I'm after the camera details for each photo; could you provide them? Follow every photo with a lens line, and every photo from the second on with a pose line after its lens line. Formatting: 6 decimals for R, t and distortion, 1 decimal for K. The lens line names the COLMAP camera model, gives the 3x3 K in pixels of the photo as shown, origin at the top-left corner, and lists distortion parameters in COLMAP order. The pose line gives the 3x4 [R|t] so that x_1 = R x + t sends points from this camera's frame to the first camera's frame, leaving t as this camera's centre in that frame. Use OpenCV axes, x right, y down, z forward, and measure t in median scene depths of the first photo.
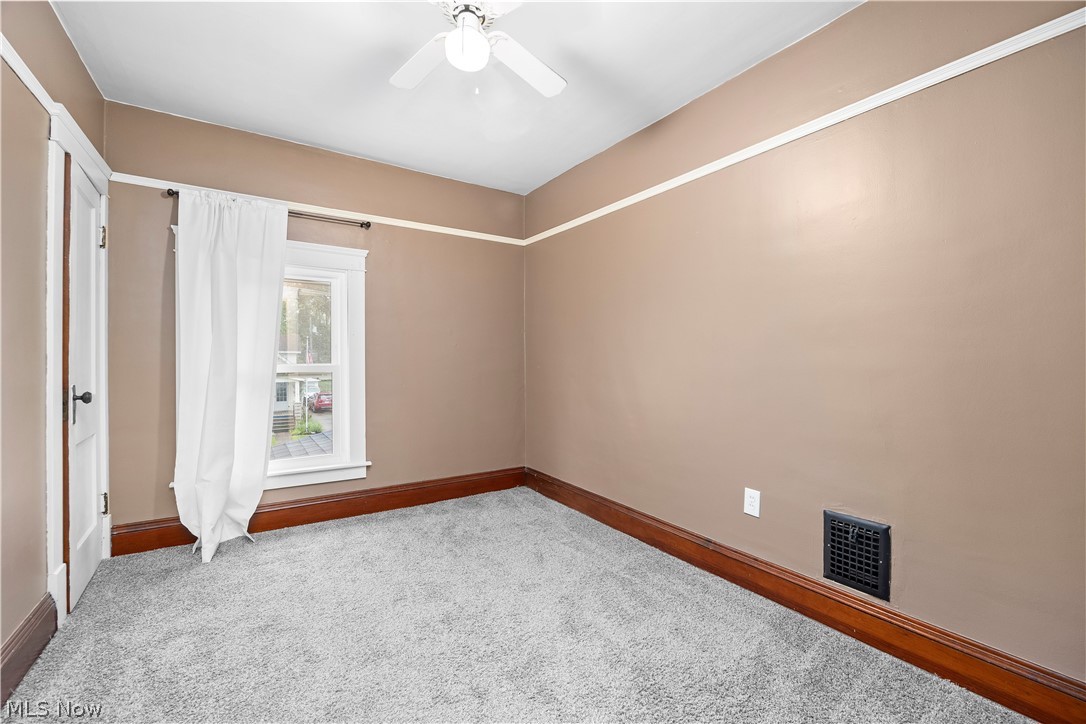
lens RADIAL K [[445.3, 0, 543.0], [0, 445.3, 362.0], [0, 0, 1]] dist [-0.001063, -0.000302]
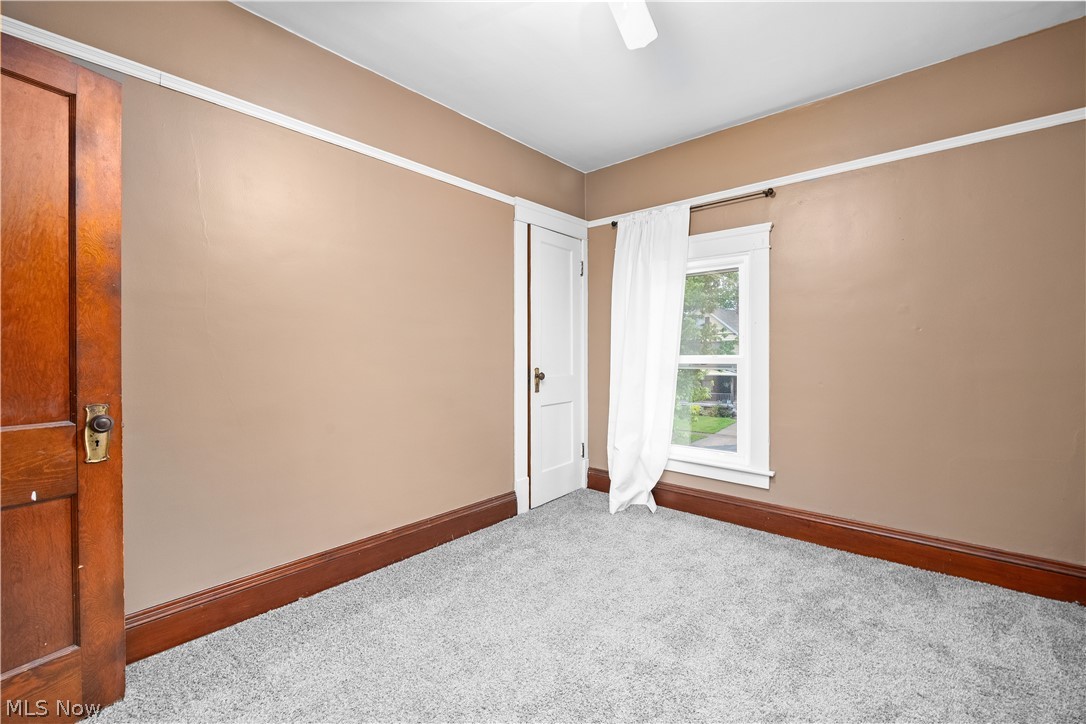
lens RADIAL K [[445.3, 0, 543.0], [0, 445.3, 362.0], [0, 0, 1]] dist [-0.001063, -0.000302]
pose [[0.292637, 0.015879, -0.956092, 0.328817], [-0.004469, 0.999874, 0.015239, 0.004003], [0.956213, -0.000187, 0.292671, 0.383060]]
